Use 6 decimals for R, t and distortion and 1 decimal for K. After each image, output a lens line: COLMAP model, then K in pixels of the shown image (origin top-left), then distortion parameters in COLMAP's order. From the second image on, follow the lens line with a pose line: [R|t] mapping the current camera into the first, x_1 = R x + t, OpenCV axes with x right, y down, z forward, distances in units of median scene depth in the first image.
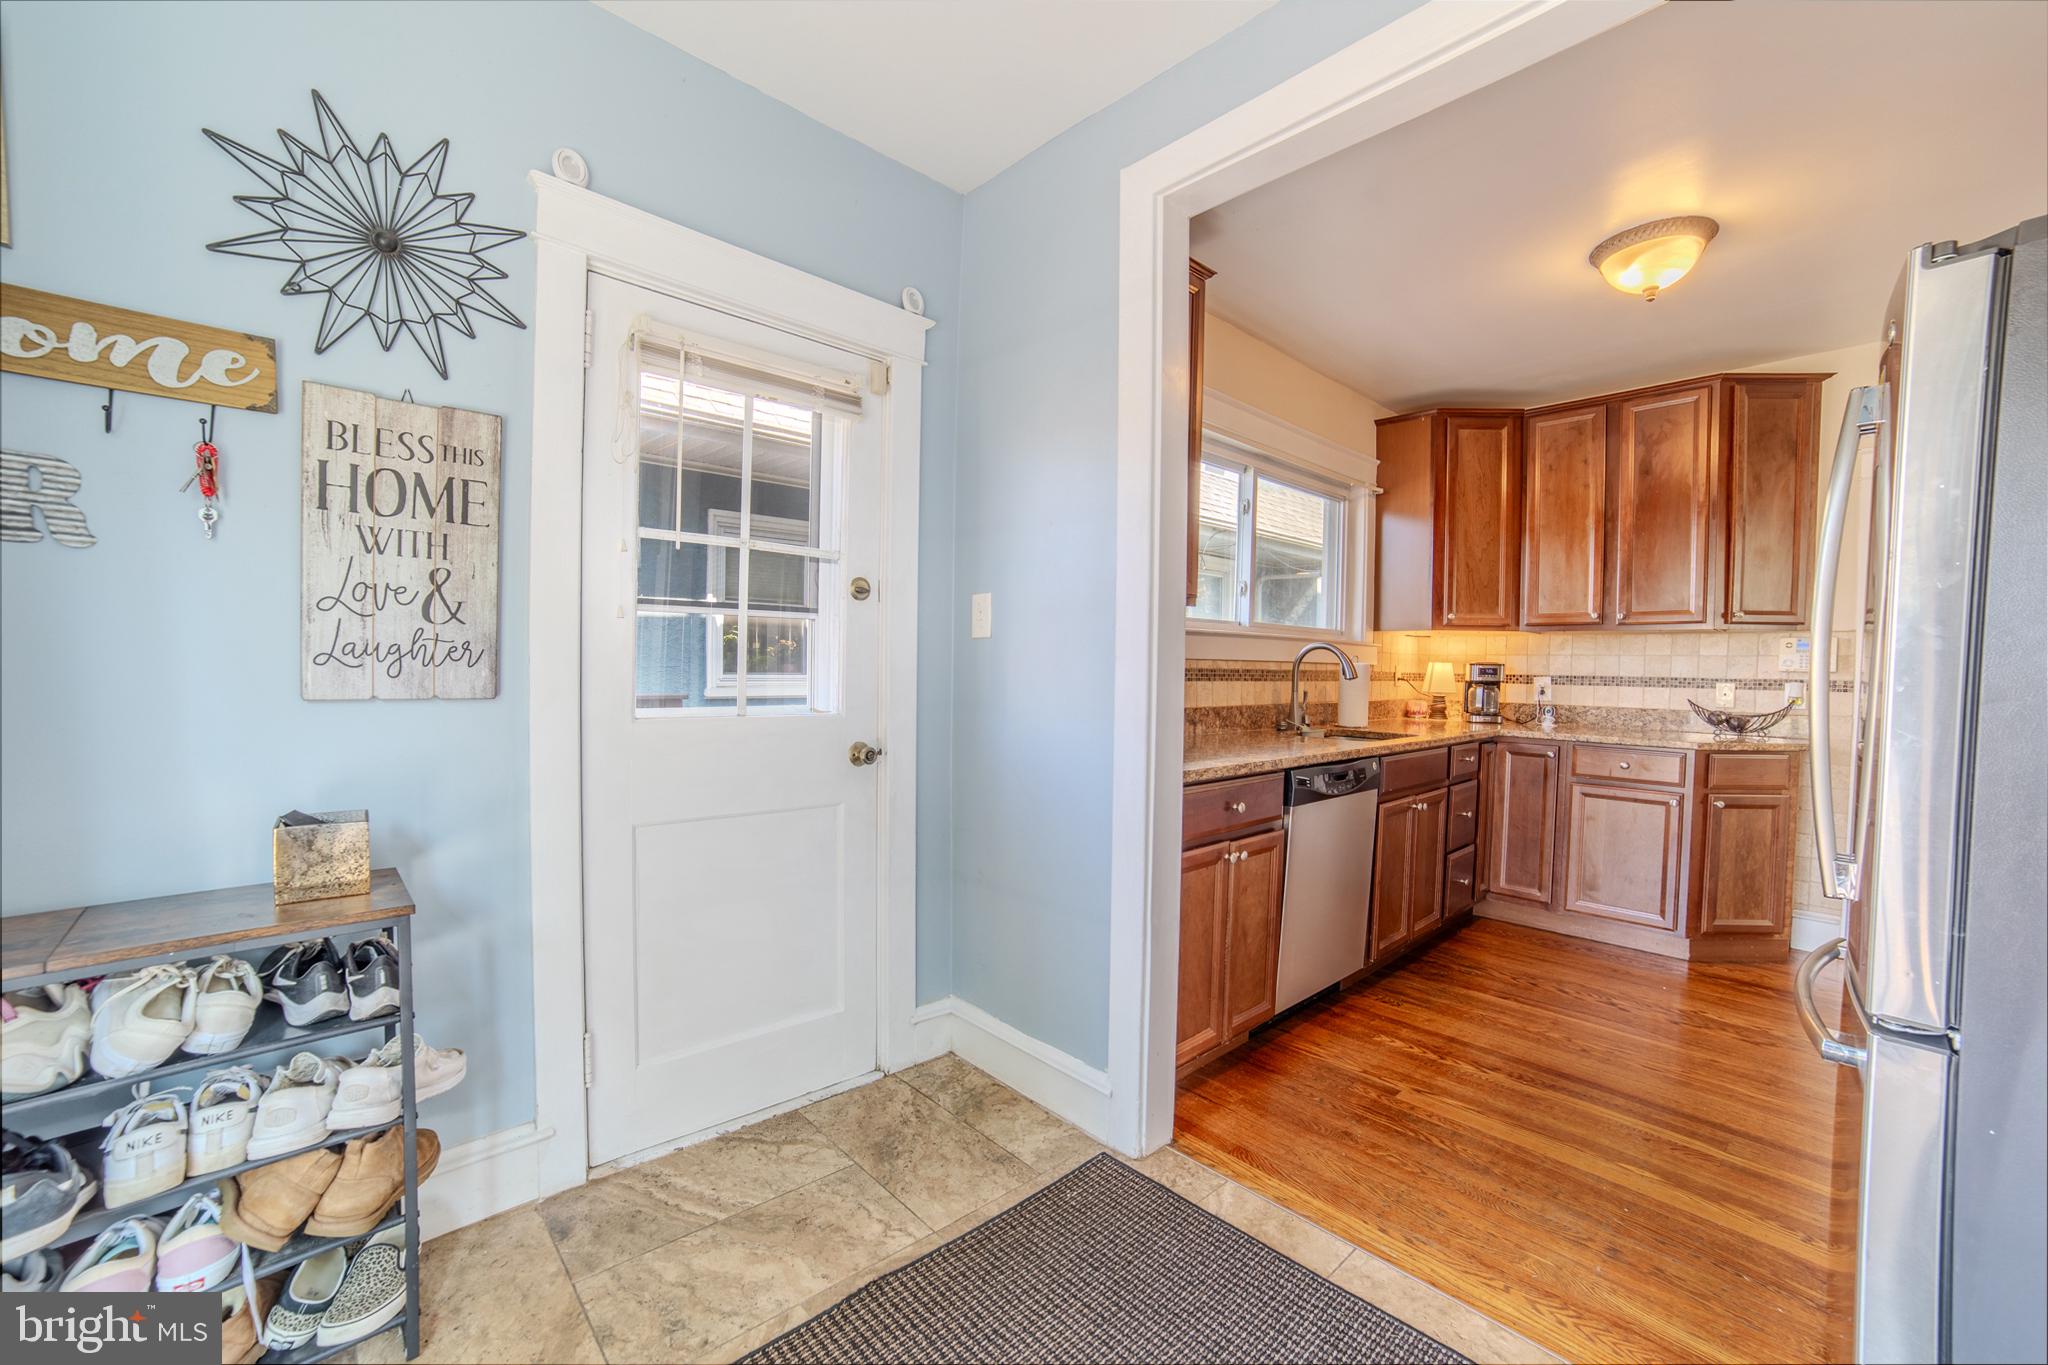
lens RADIAL K [[820.4, 0, 1028.6], [0, 820.4, 681.8], [0, 0, 1]] dist [-0.074873, 0.033009]
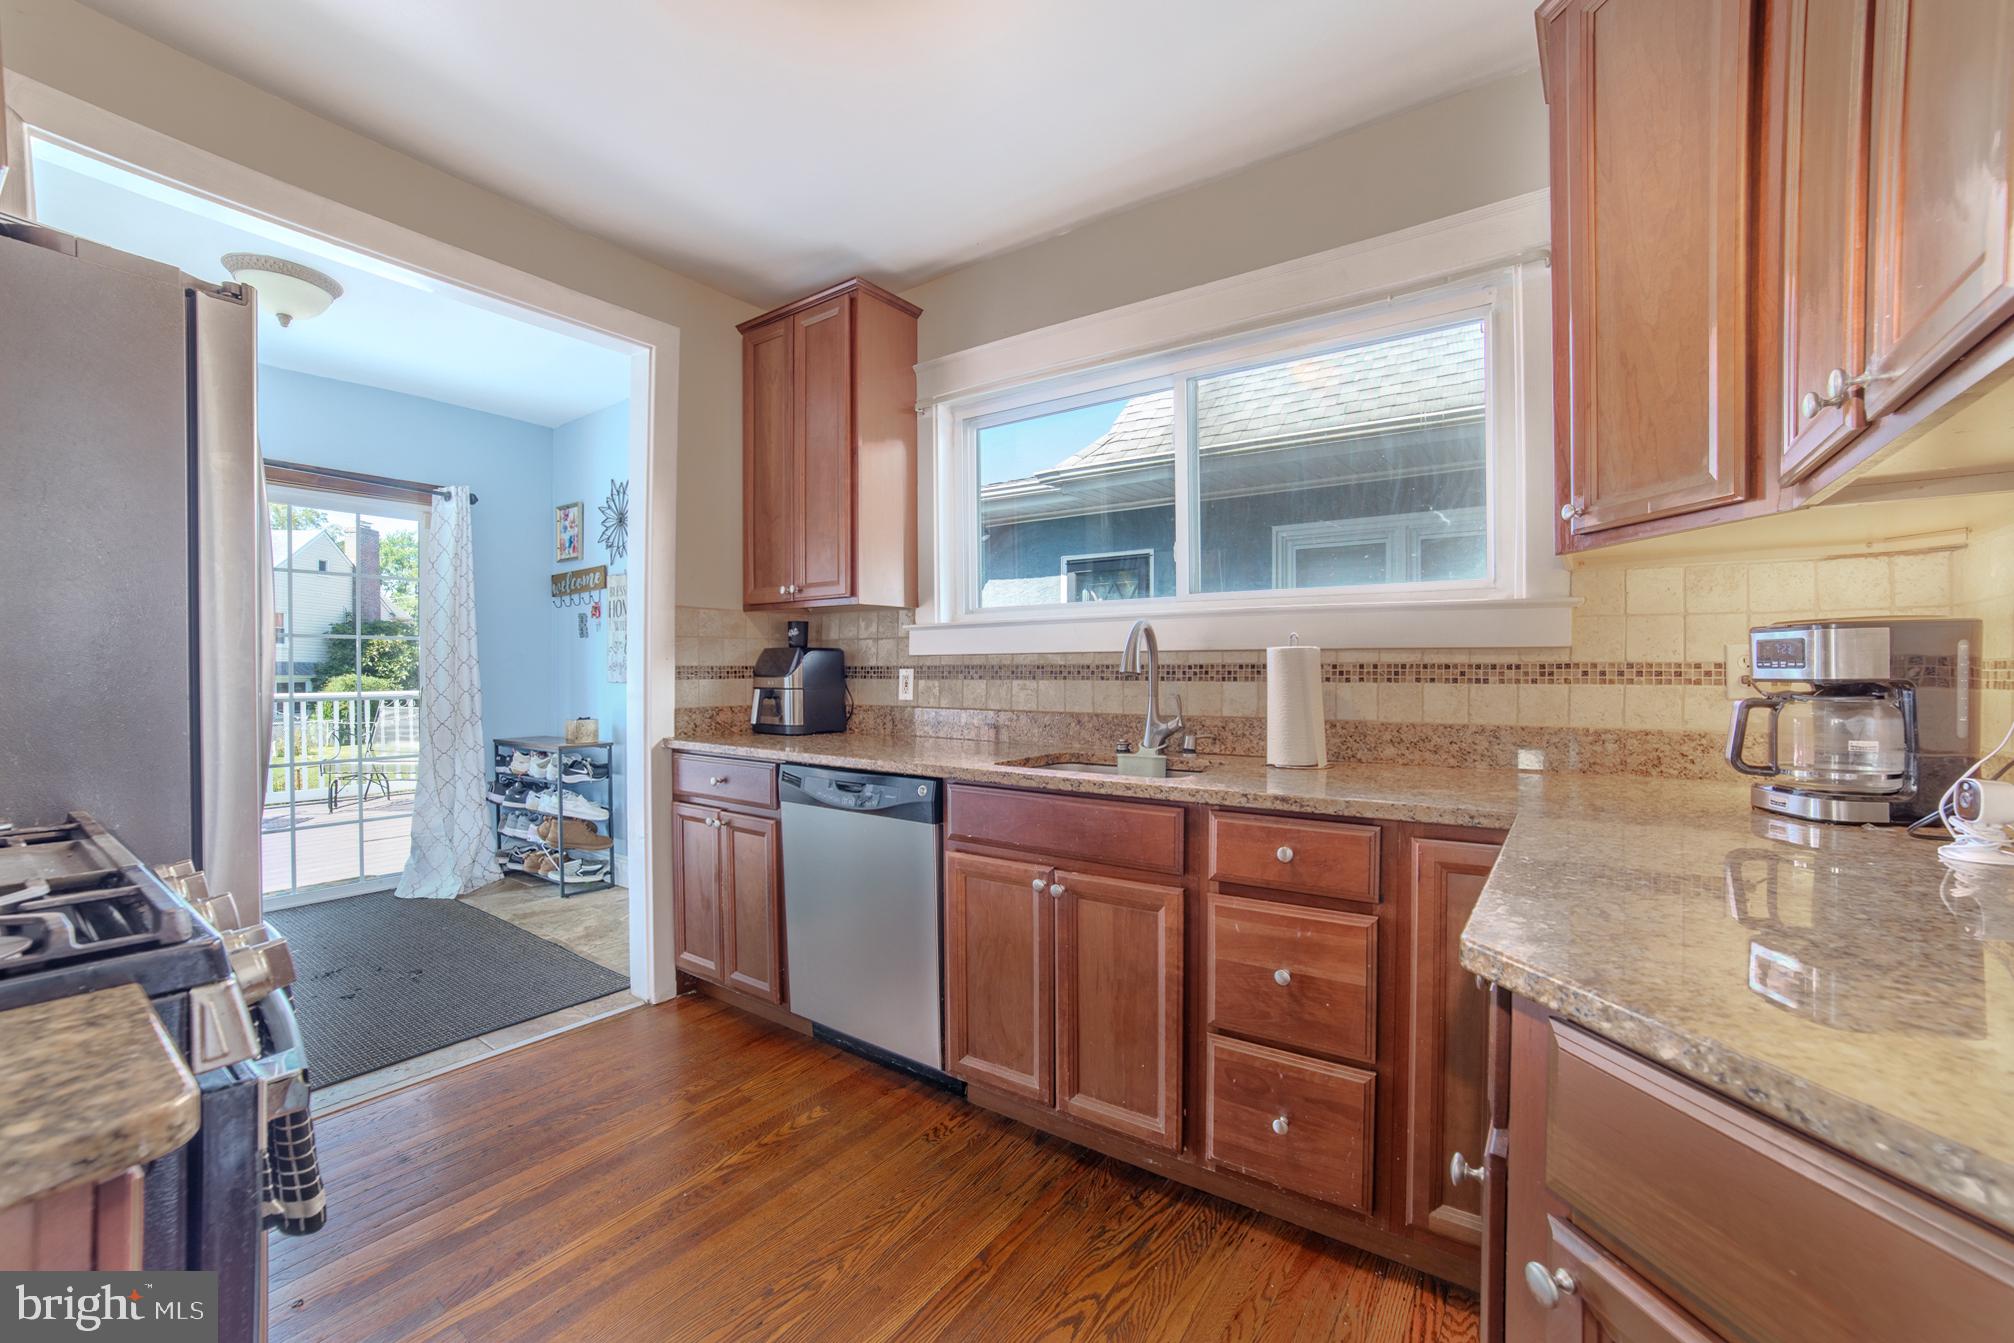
lens RADIAL K [[806.7, 0, 1011.5], [0, 806.7, 670.8], [0, 0, 1]] dist [-0.074873, 0.033009]
pose [[0.208350, -0.009250, -0.978011, 1.106516], [-0.011258, 0.999866, -0.011855, -0.000355], [0.977989, 0.013480, 0.208218, 0.880519]]
